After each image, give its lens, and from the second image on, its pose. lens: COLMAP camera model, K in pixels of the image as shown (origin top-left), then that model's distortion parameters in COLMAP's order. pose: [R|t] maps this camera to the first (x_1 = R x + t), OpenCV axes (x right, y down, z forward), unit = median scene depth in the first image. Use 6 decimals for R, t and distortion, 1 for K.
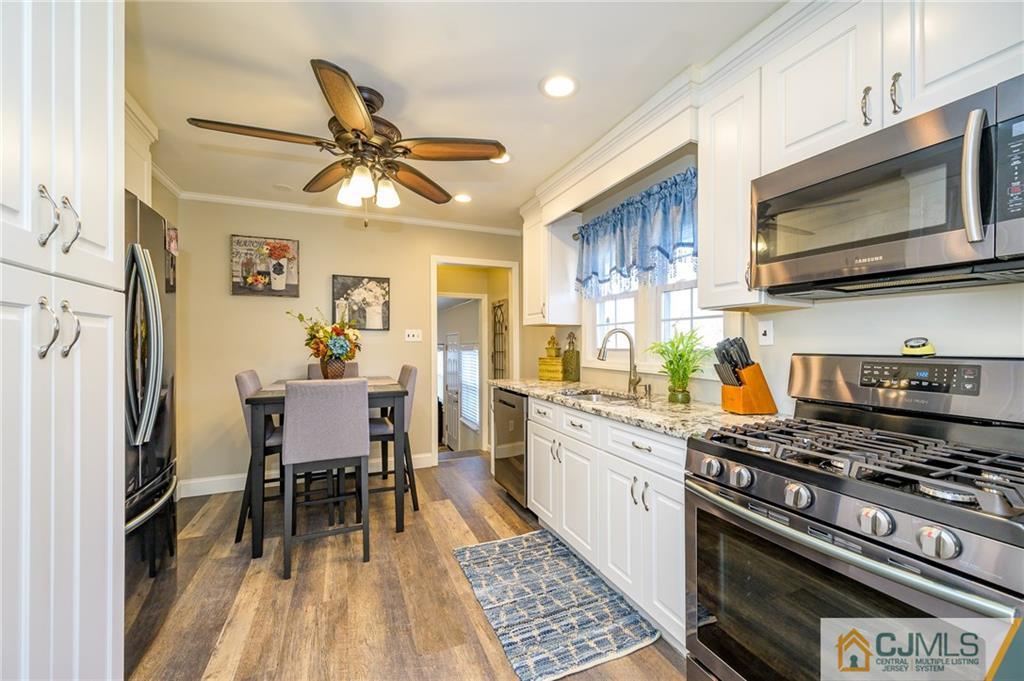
lens RADIAL K [[405.7, 0, 512.0], [0, 405.7, 340.5], [0, 0, 1]] dist [0.001400, 0.000037]
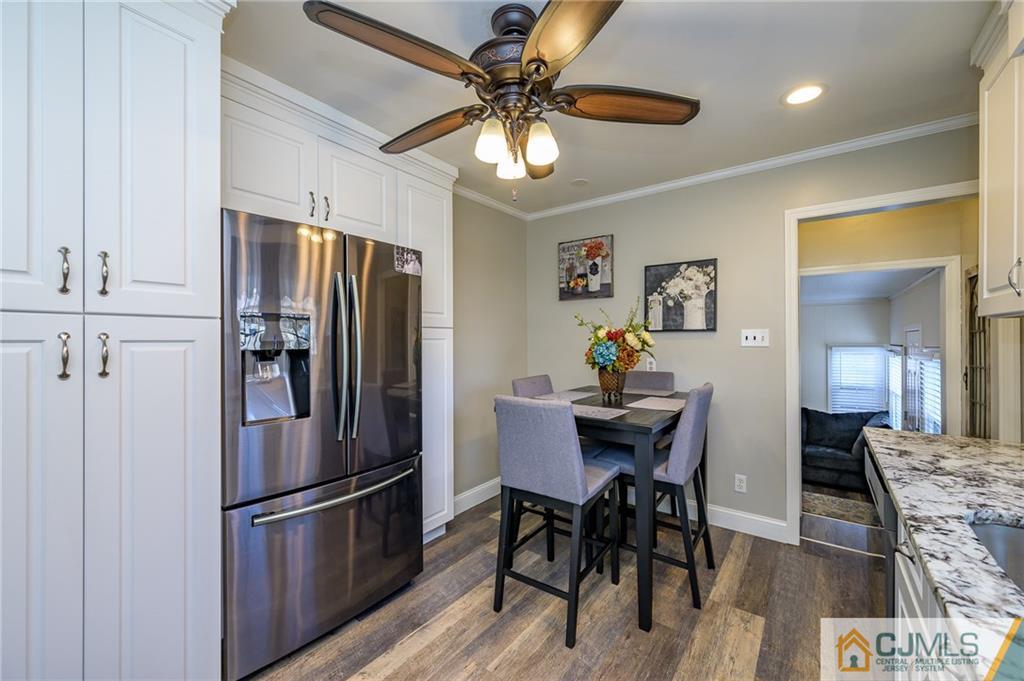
lens RADIAL K [[405.7, 0, 512.0], [0, 405.7, 340.5], [0, 0, 1]] dist [0.001400, 0.000037]
pose [[0.502670, 0.005070, -0.864463, 0.155034], [0.006518, 0.999932, 0.009655, -0.019145], [0.864454, -0.010488, 0.502603, 0.357578]]
